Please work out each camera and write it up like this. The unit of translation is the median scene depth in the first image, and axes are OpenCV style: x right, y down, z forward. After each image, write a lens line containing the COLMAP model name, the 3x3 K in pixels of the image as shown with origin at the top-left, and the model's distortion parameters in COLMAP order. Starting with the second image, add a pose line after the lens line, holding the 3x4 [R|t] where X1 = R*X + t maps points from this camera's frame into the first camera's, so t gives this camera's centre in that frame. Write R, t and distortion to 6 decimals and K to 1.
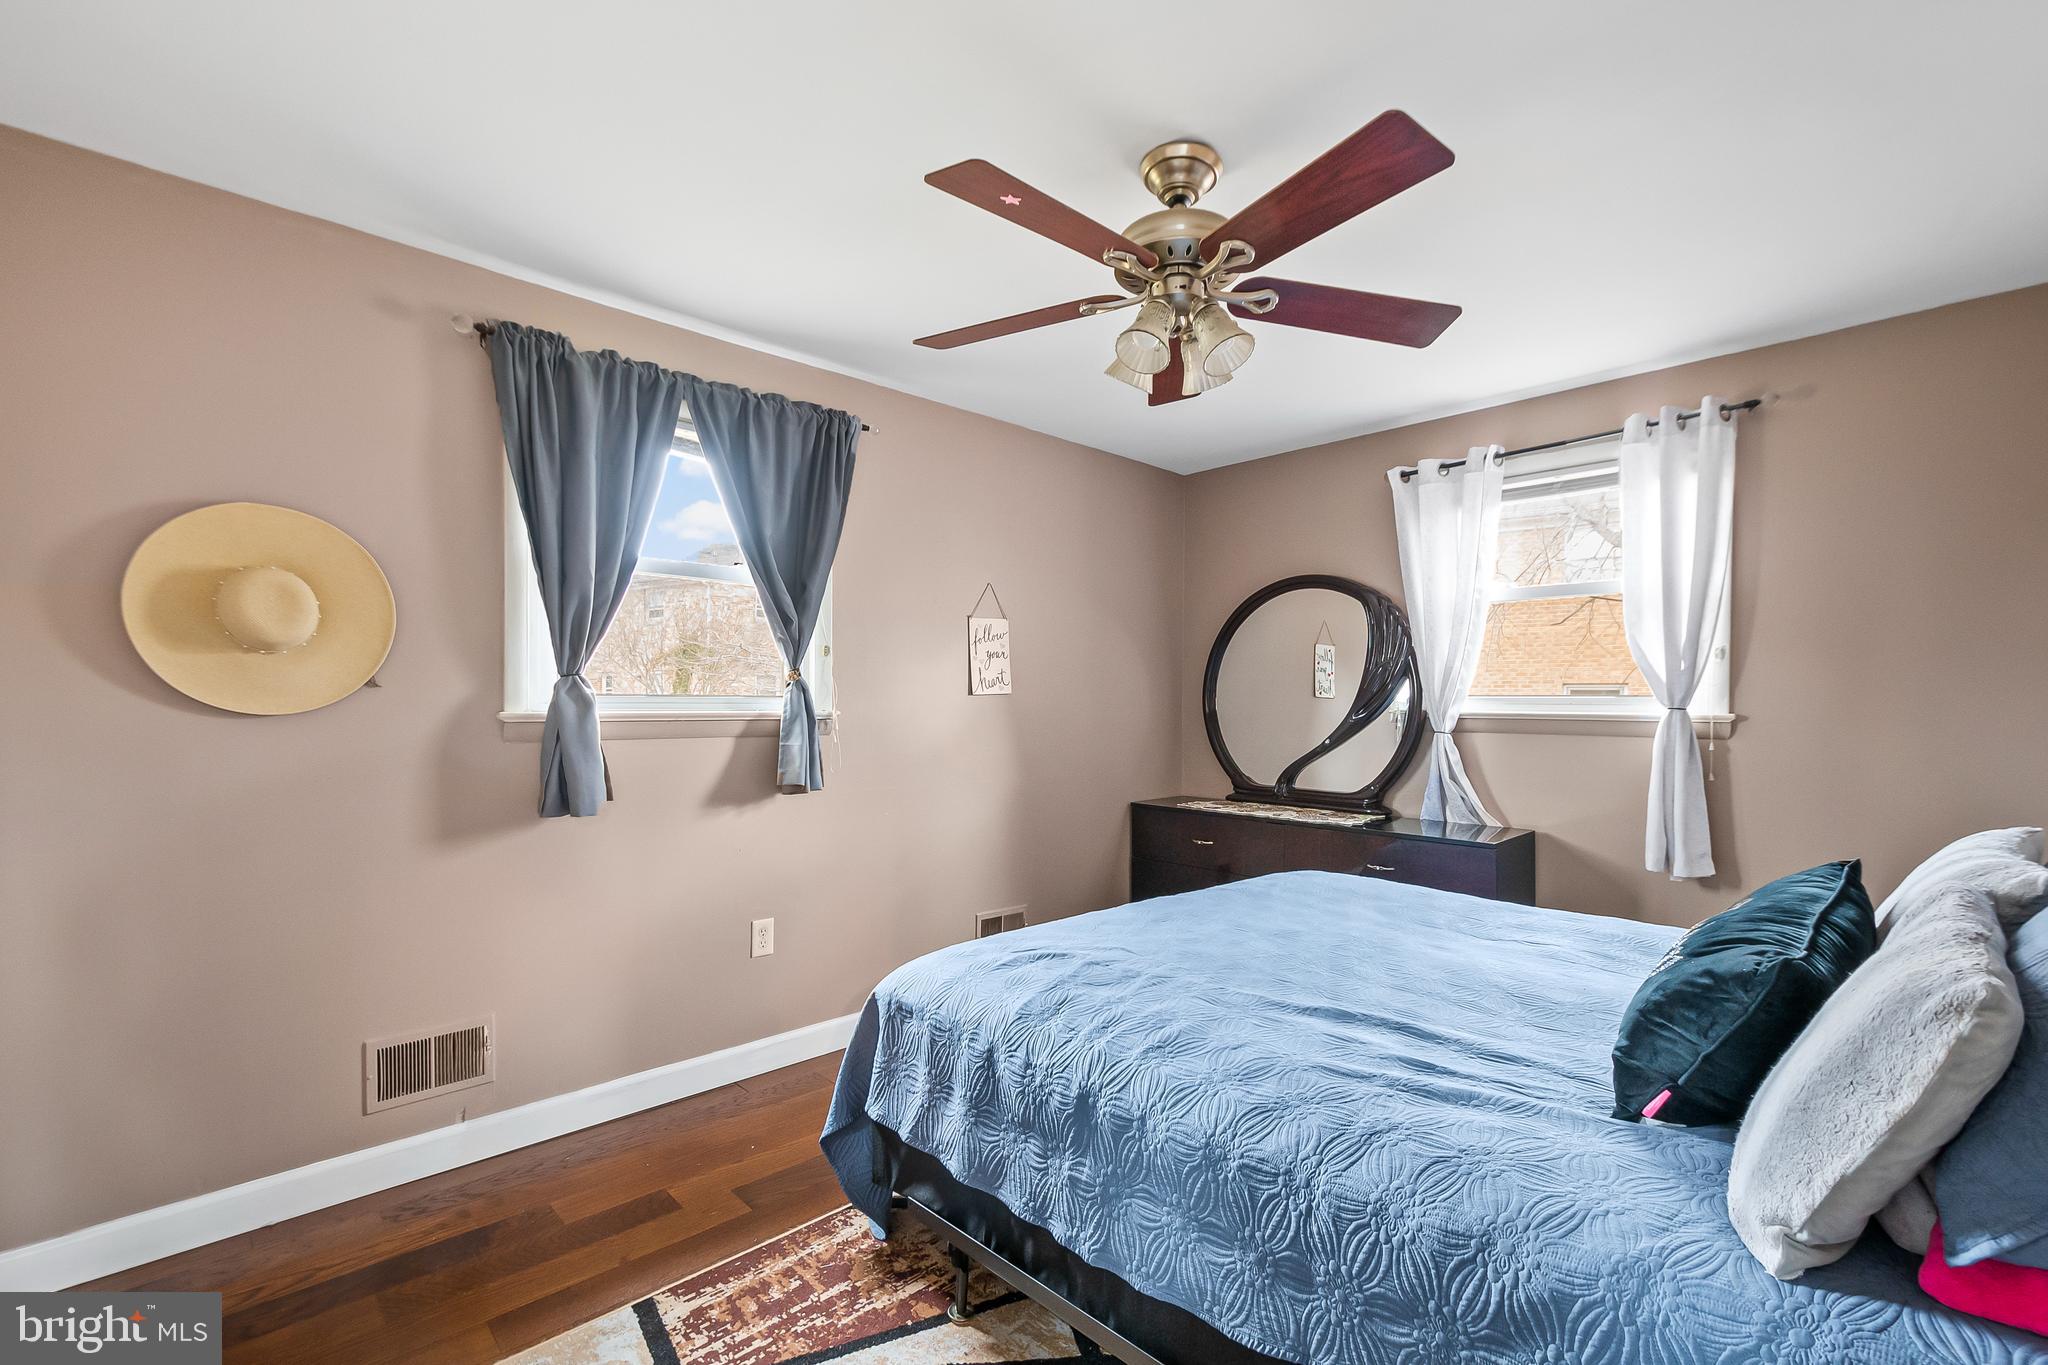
lens RADIAL K [[892.7, 0, 1026.9], [0, 892.7, 700.6], [0, 0, 1]] dist [0.006321, -0.000911]
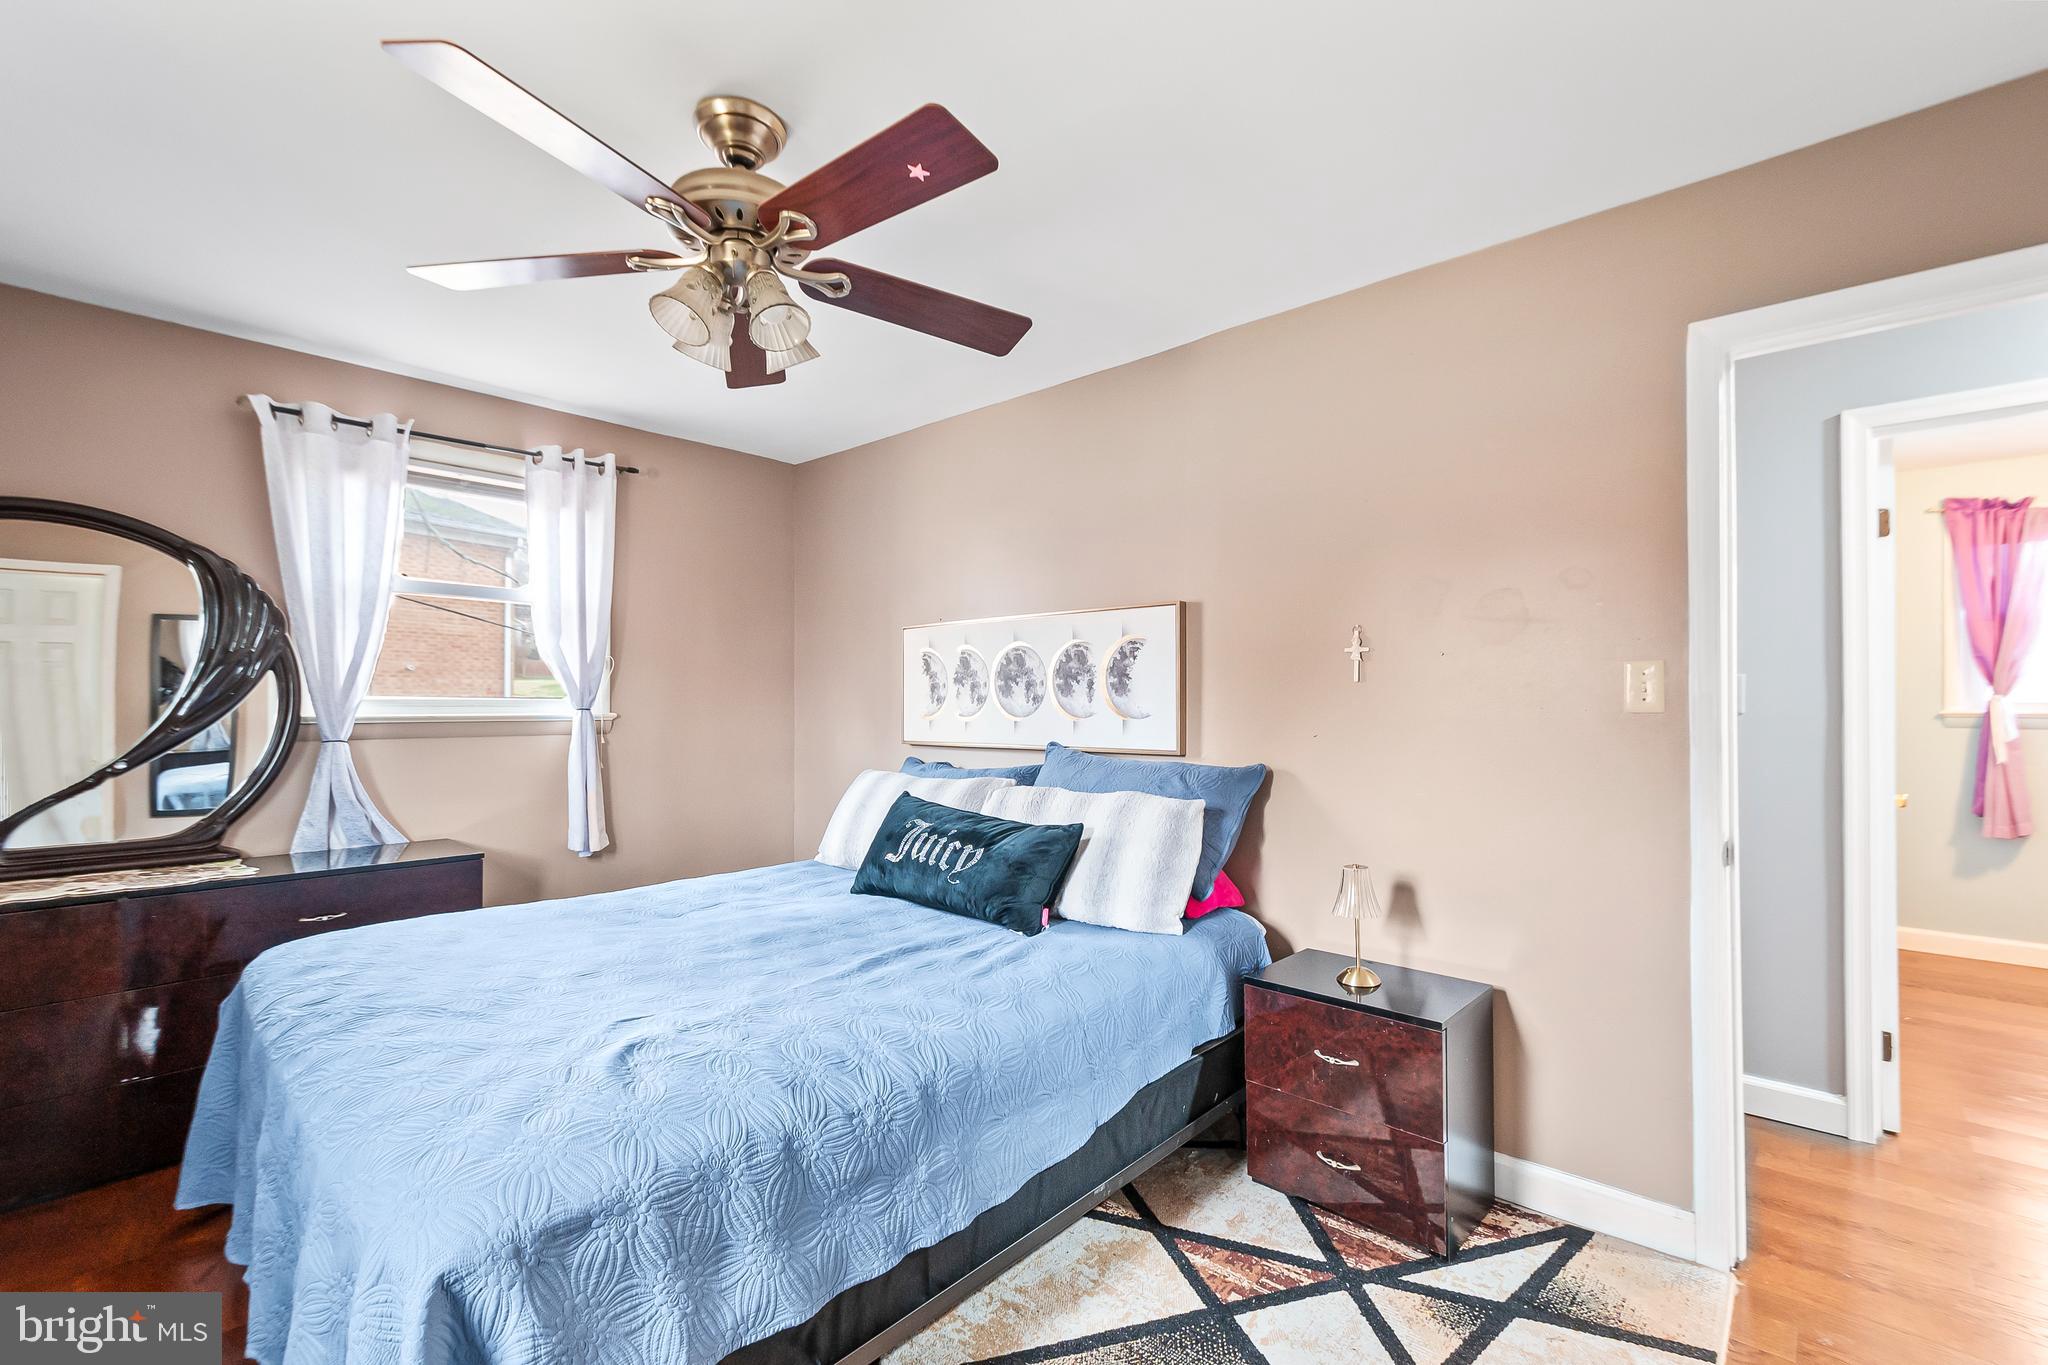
lens RADIAL K [[892.7, 0, 1067.2], [0, 892.7, 690.8], [0, 0, 1]] dist [0.006321, -0.000911]
pose [[-0.098677, 0.013498, 0.995028, -0.824098], [-0.001849, 0.999904, -0.013748, -0.000919], [-0.995118, -0.003197, -0.098642, 0.797428]]
